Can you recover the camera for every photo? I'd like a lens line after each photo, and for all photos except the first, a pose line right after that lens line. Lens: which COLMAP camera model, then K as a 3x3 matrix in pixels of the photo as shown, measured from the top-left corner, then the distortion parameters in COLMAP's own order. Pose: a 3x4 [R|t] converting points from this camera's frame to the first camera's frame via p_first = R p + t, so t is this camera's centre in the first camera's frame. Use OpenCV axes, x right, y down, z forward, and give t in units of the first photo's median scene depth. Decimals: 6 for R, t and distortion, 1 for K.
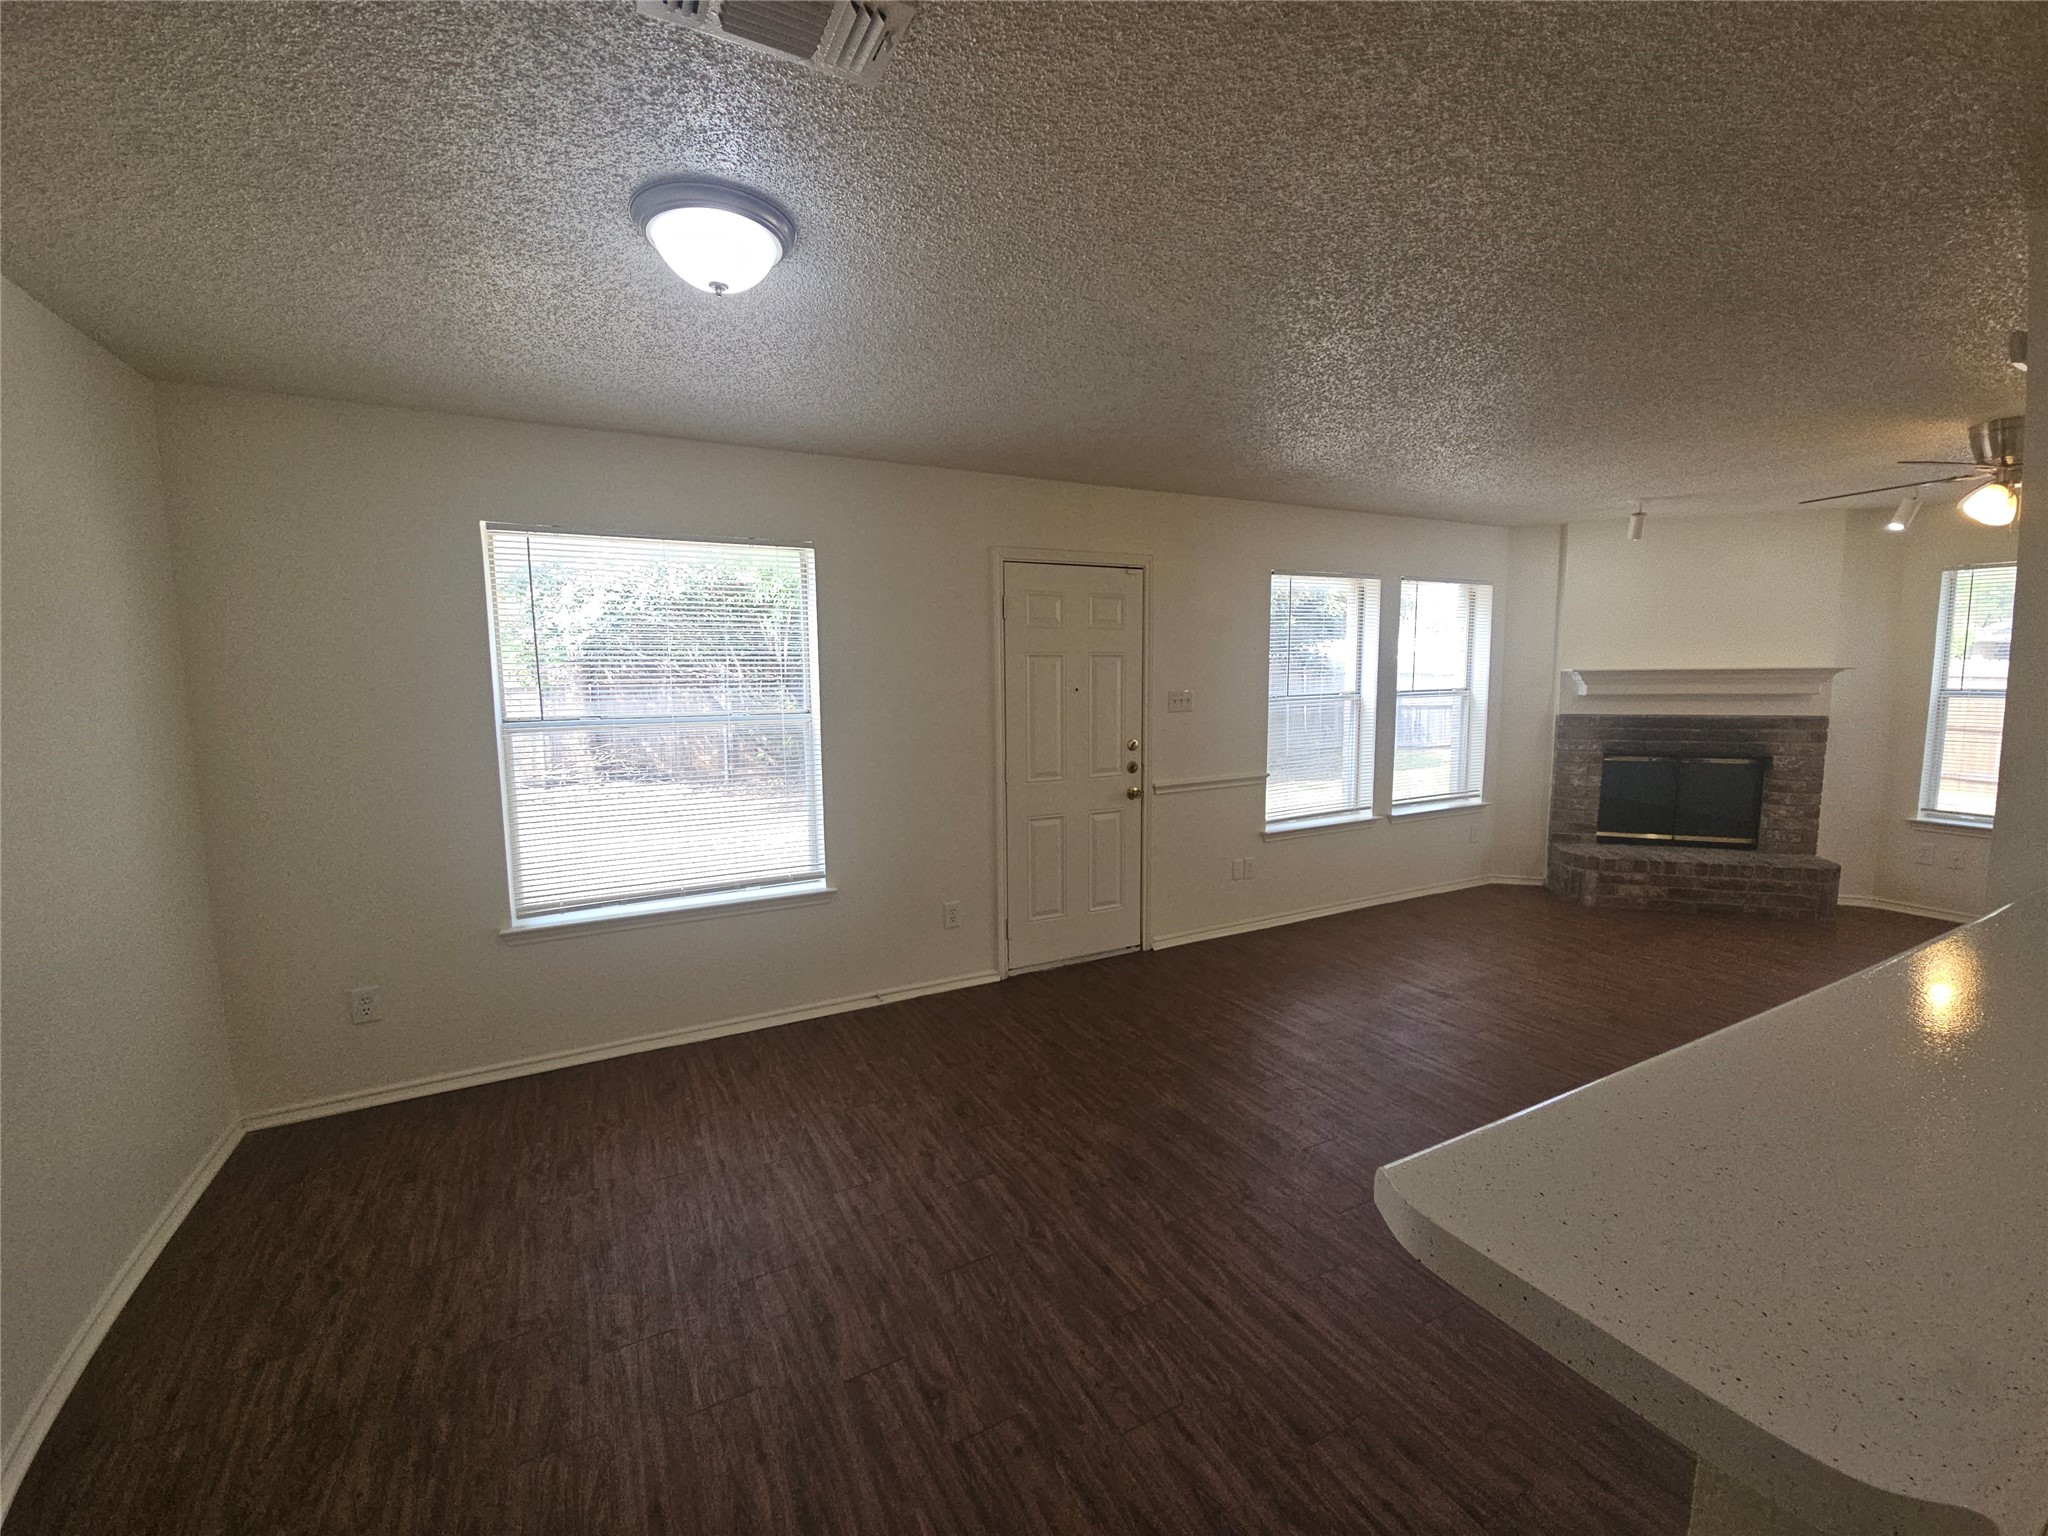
lens RADIAL K [[820.8, 0, 1019.7], [0, 820.8, 764.6], [0, 0, 1]] dist [0.046104, -0.026423]
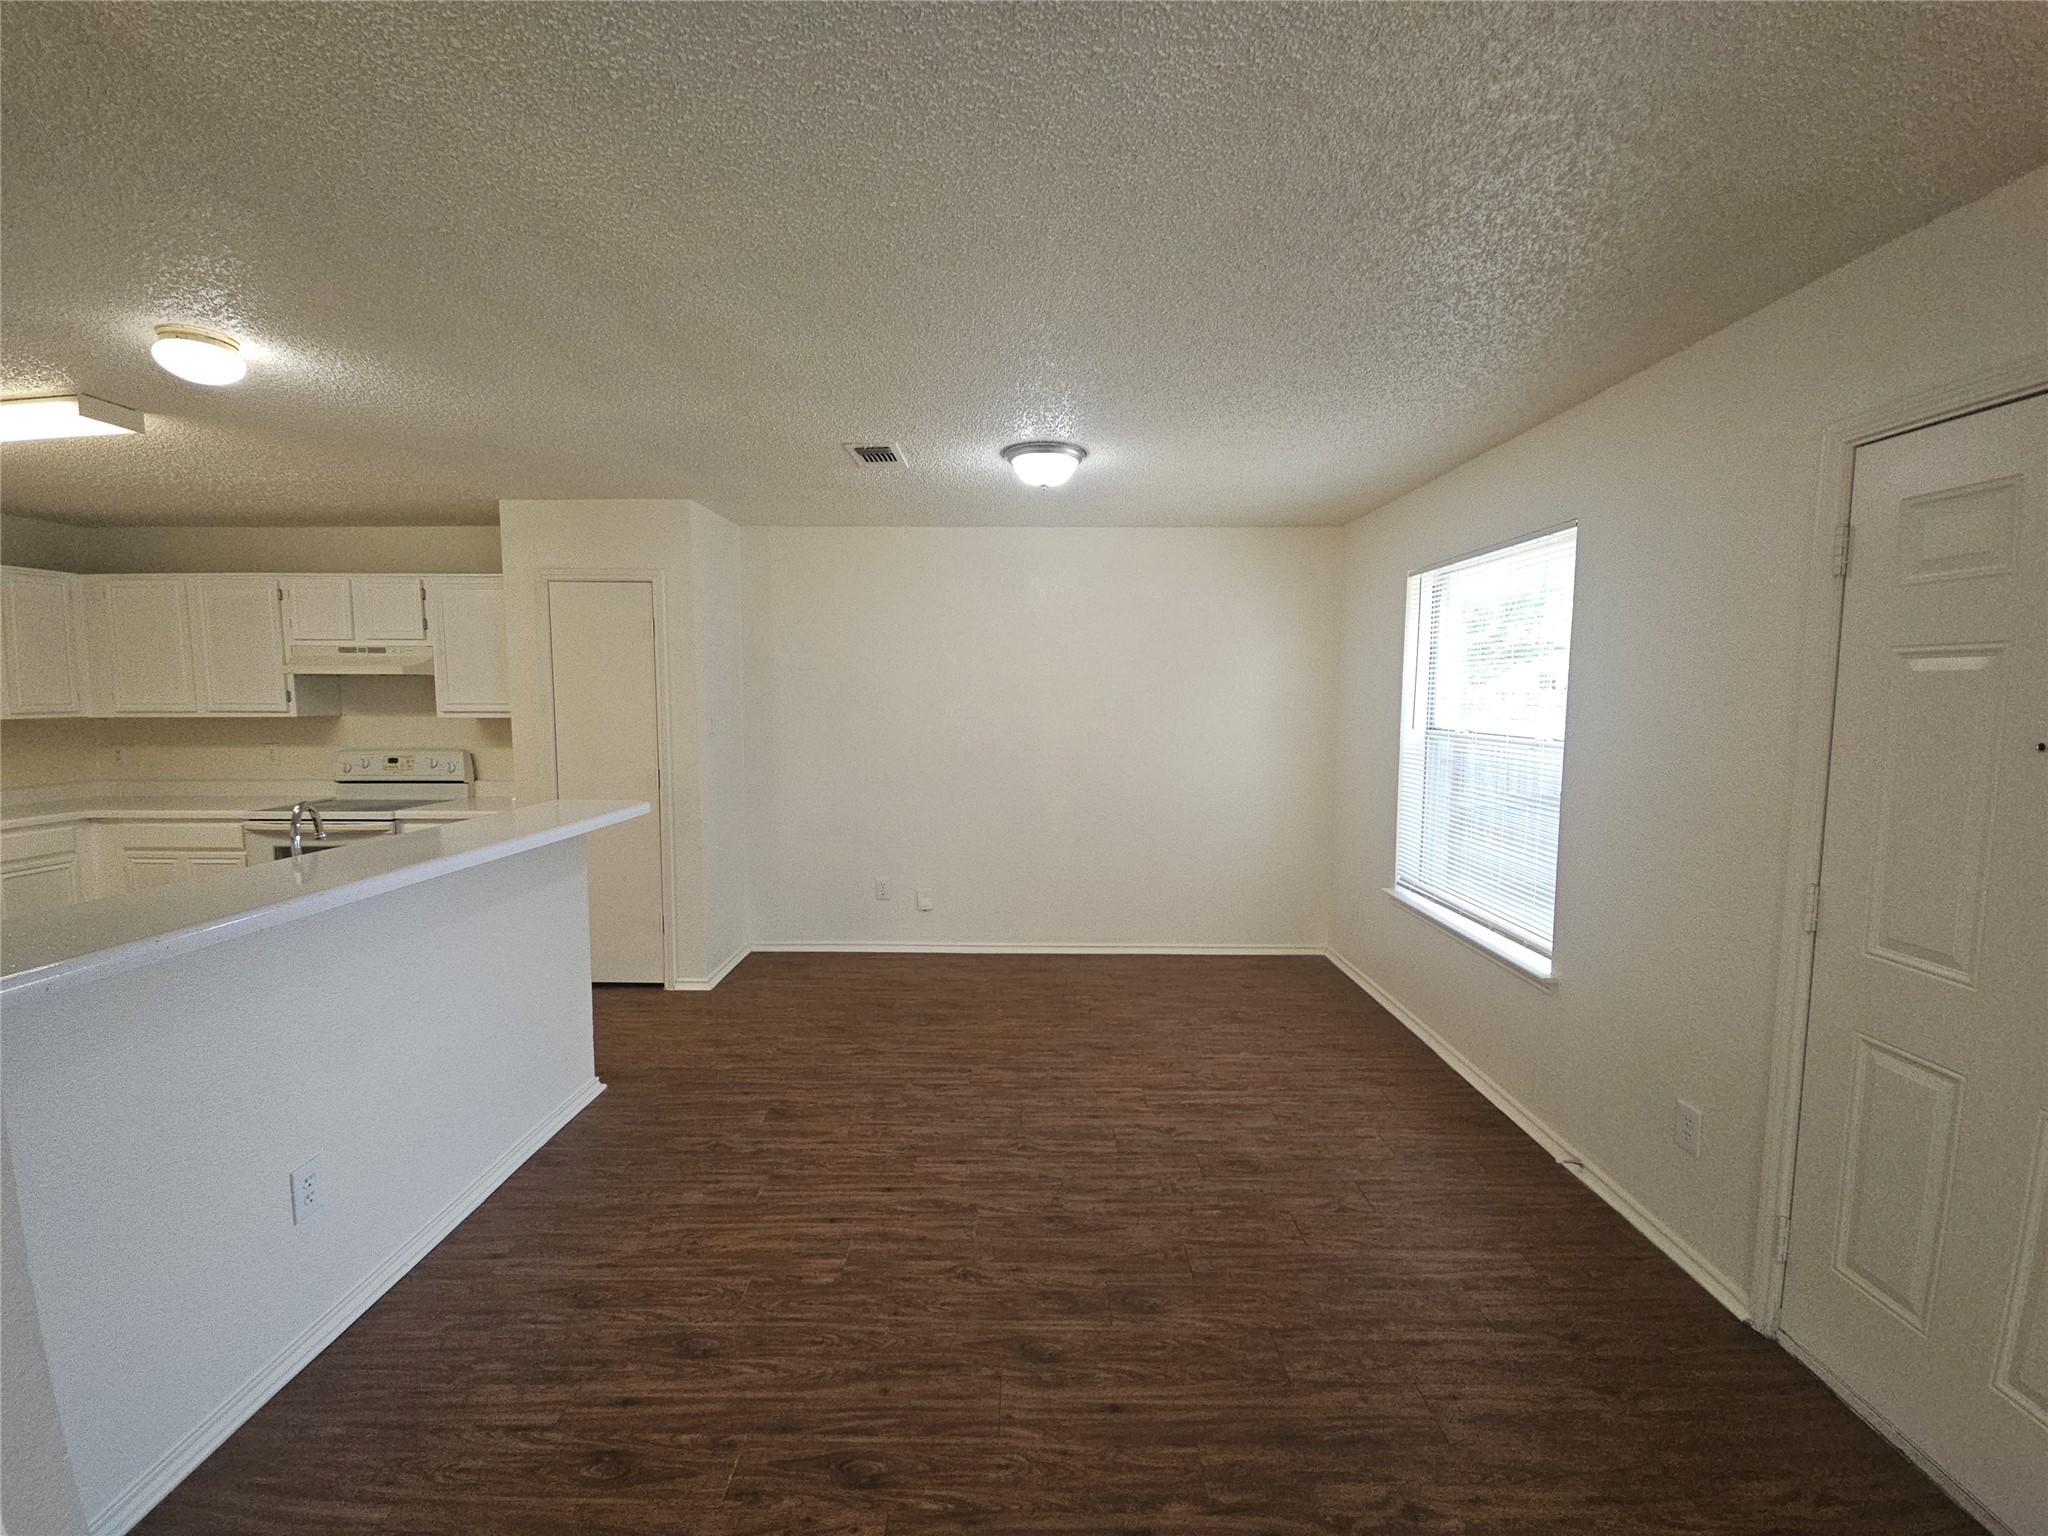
lens RADIAL K [[820.8, 0, 1019.7], [0, 820.8, 764.6], [0, 0, 1]] dist [0.046104, -0.026423]
pose [[-0.462547, 0.085775, -0.882436, 1.188470], [-0.089287, 0.985742, 0.142618, -0.188739], [0.882087, 0.144757, -0.448294, 1.642981]]
